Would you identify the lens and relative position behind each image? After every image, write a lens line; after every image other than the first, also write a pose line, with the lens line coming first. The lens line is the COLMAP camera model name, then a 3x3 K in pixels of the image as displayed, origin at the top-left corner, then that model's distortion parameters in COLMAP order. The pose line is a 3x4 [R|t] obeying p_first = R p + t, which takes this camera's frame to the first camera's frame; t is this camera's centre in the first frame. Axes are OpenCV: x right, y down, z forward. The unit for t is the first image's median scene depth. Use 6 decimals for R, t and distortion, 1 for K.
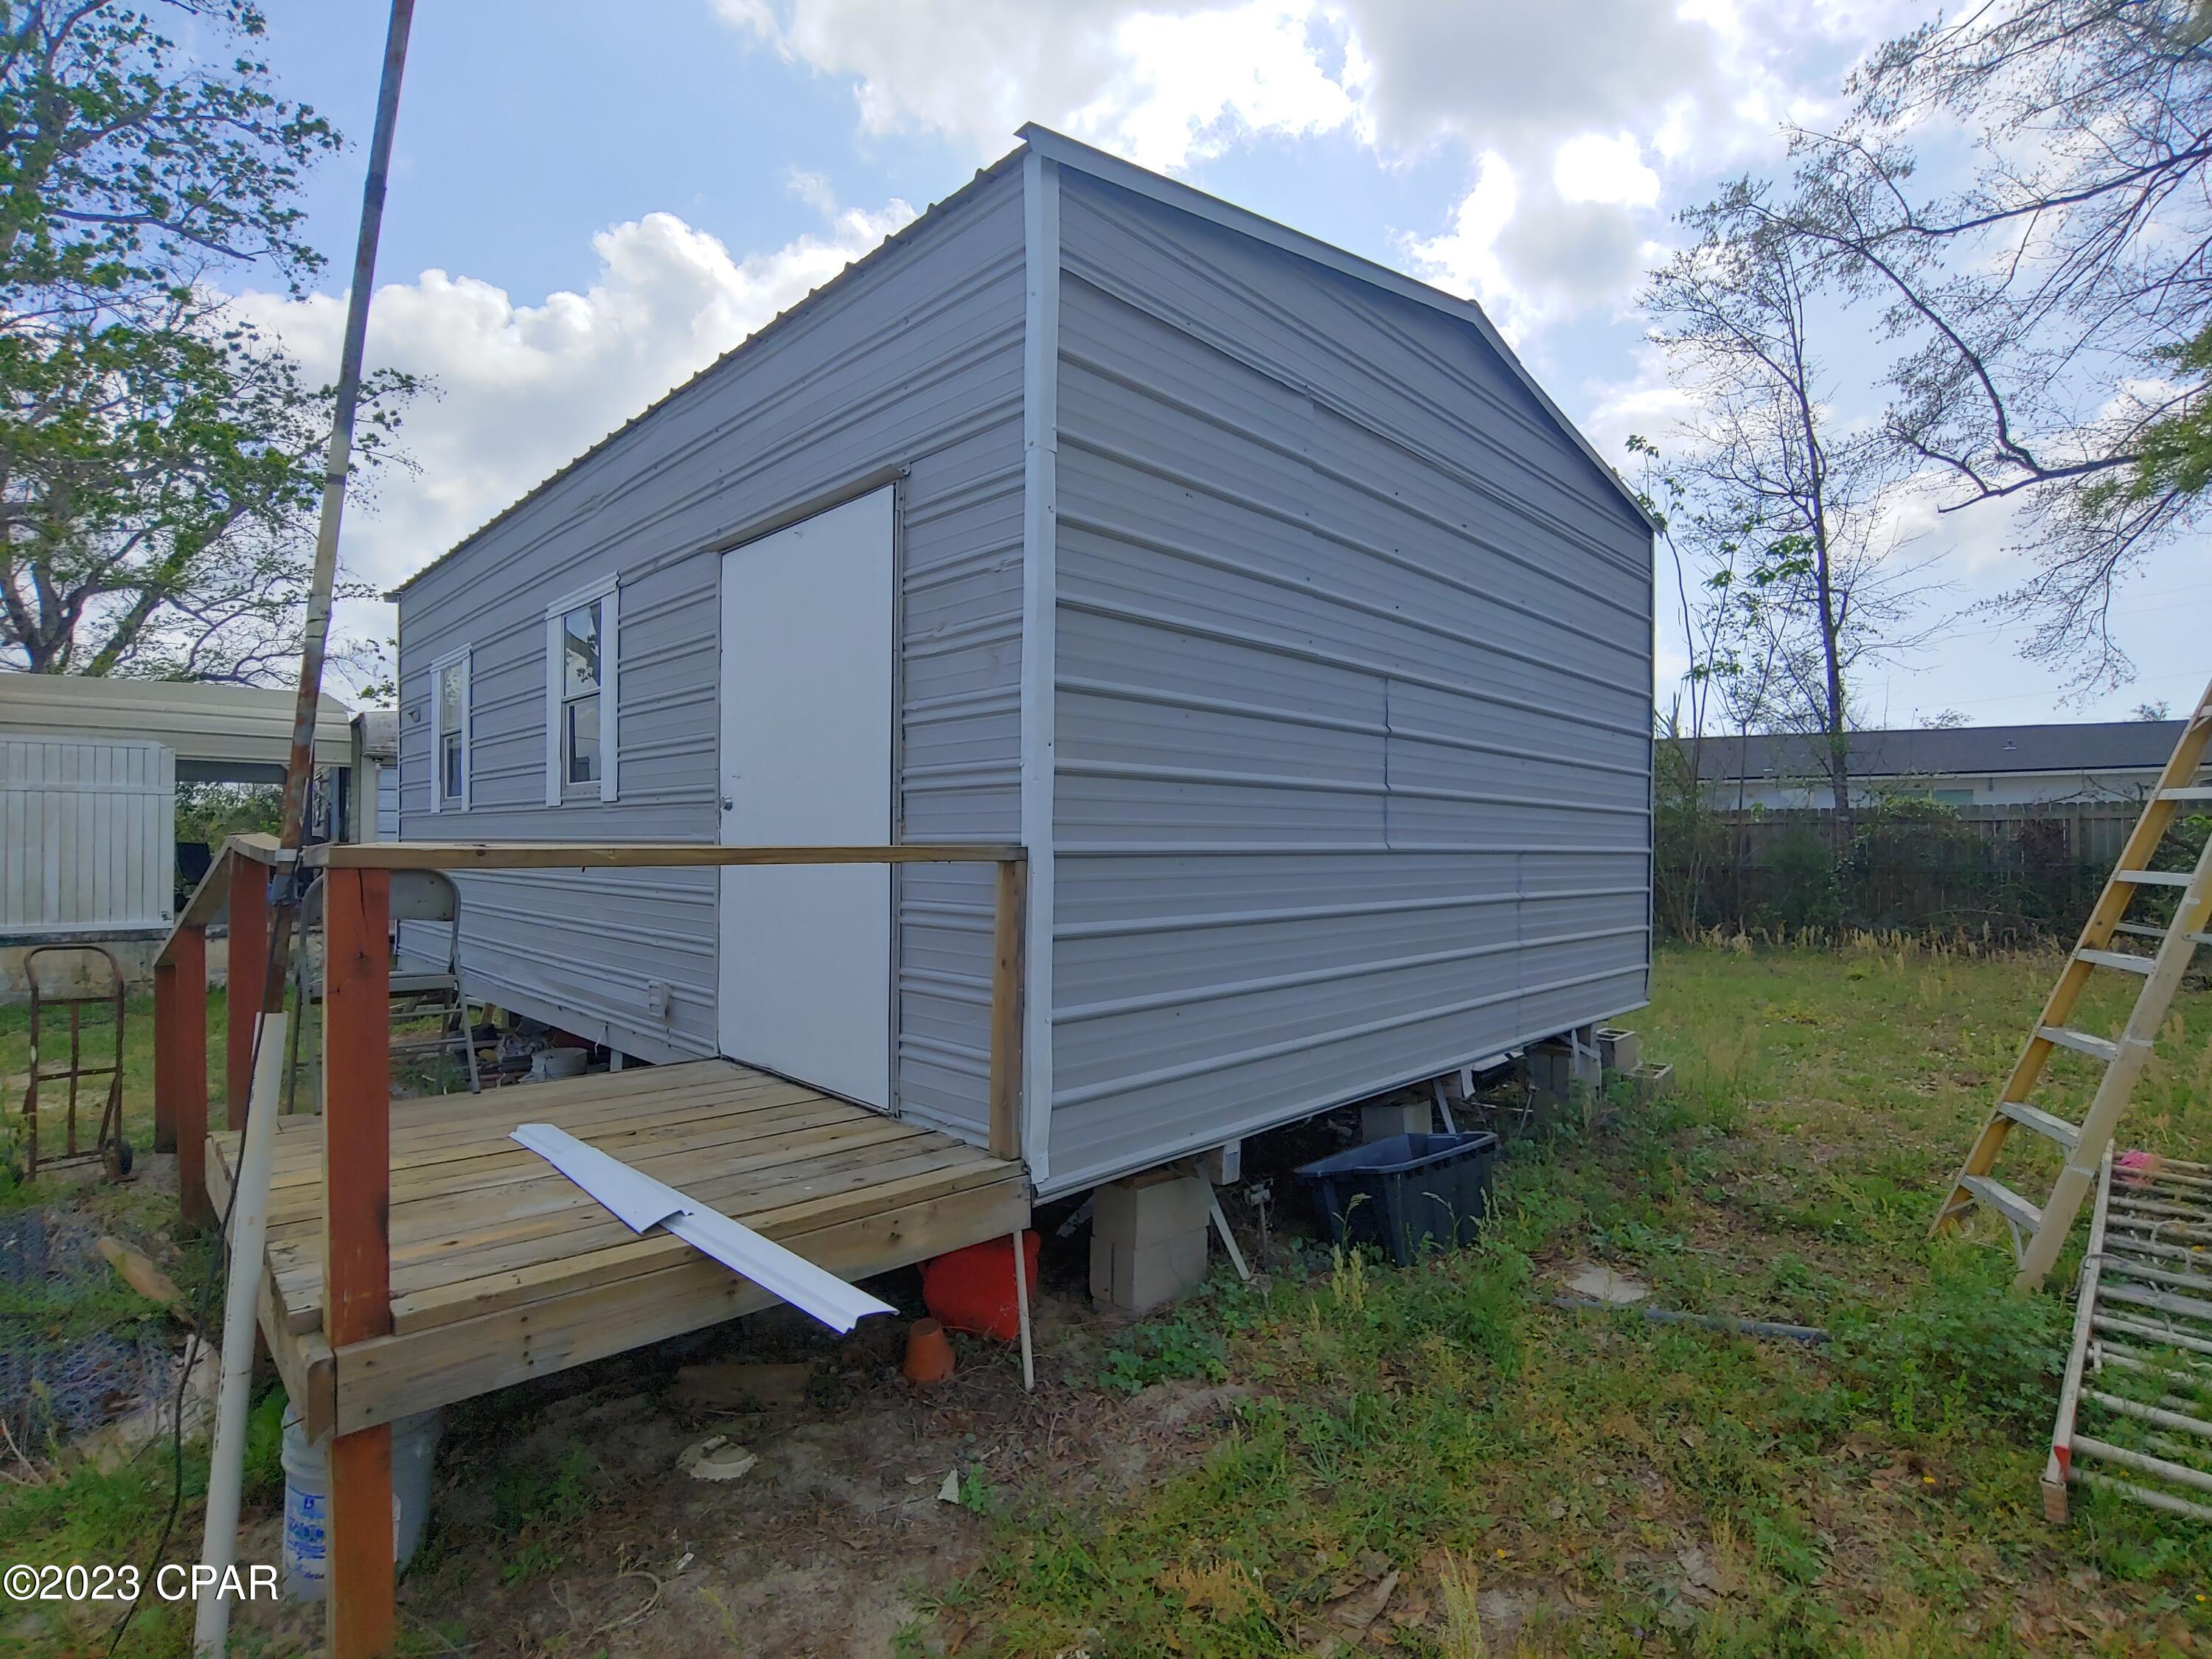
lens RADIAL K [[1053.5, 0, 1097.5], [0, 1053.5, 834.0], [0, 0, 1]] dist [-0.016551, 0.000082]
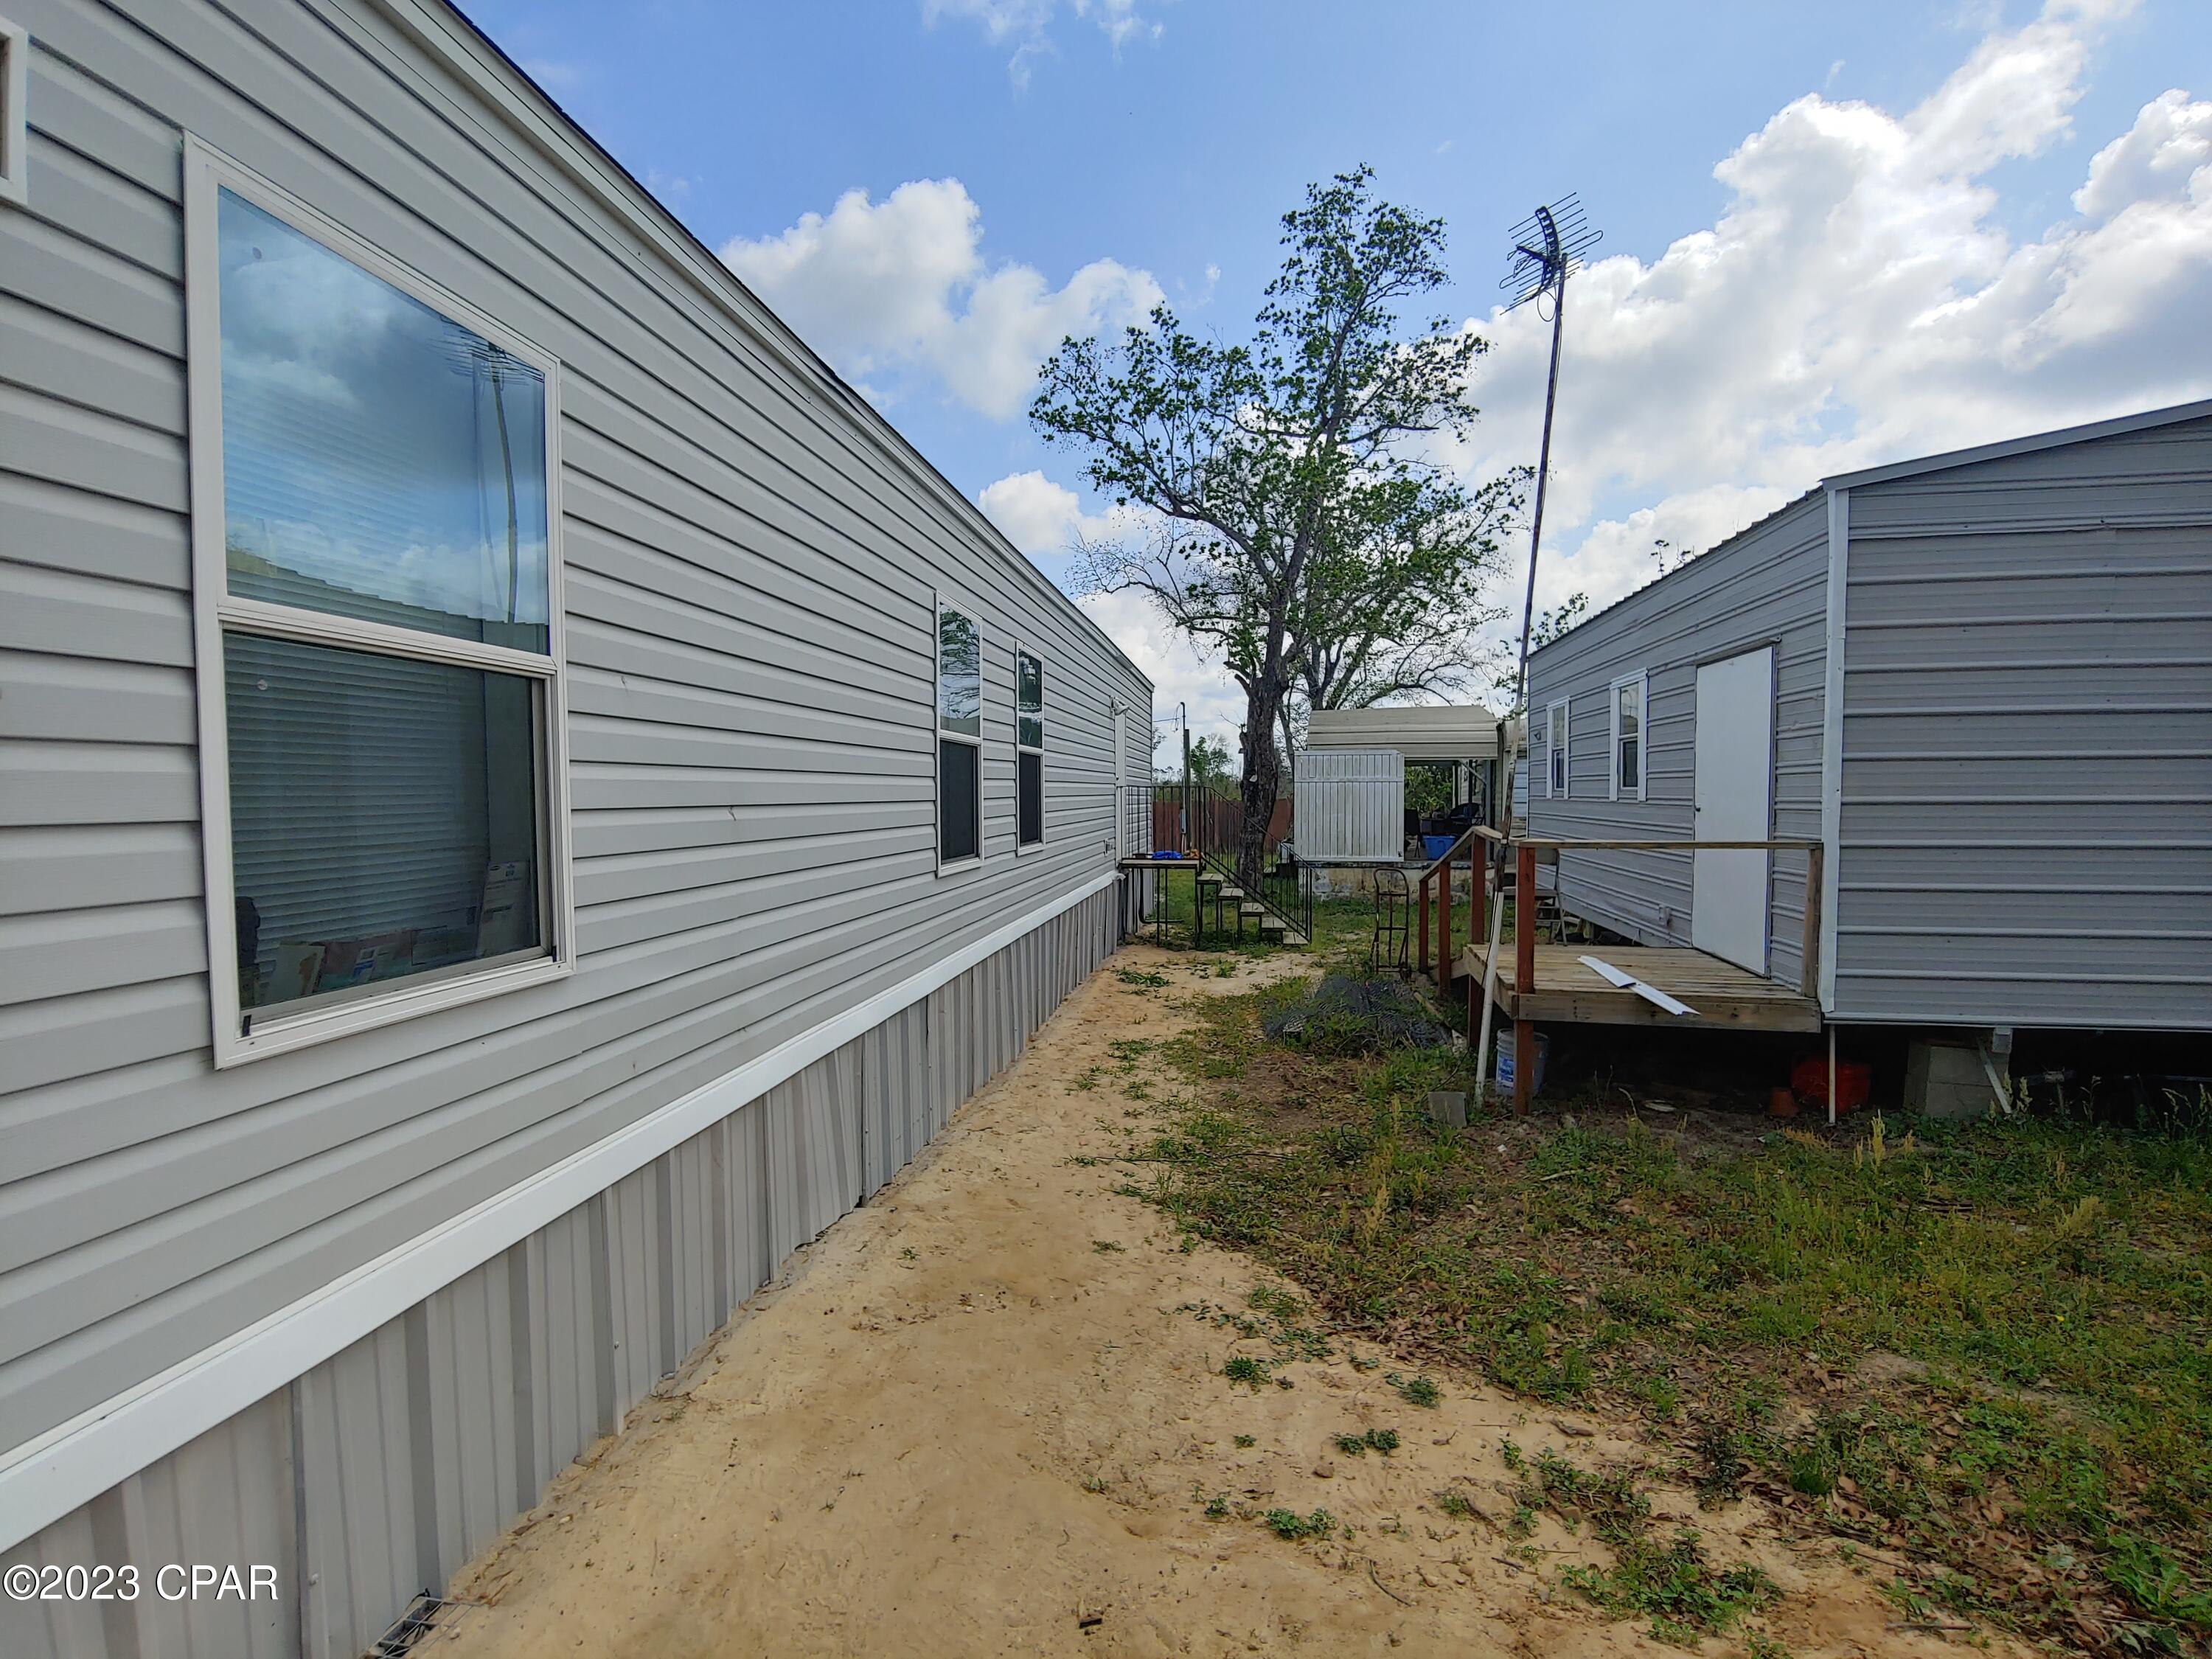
lens RADIAL K [[1053.5, 0, 1103.4], [0, 1053.5, 837.0], [0, 0, 1]] dist [-0.016551, 0.000082]
pose [[0.568394, 0.027034, -0.822312, 0.637536], [0.014864, 0.998960, 0.043115, -0.083934], [0.822622, -0.036729, 0.567401, -1.002589]]
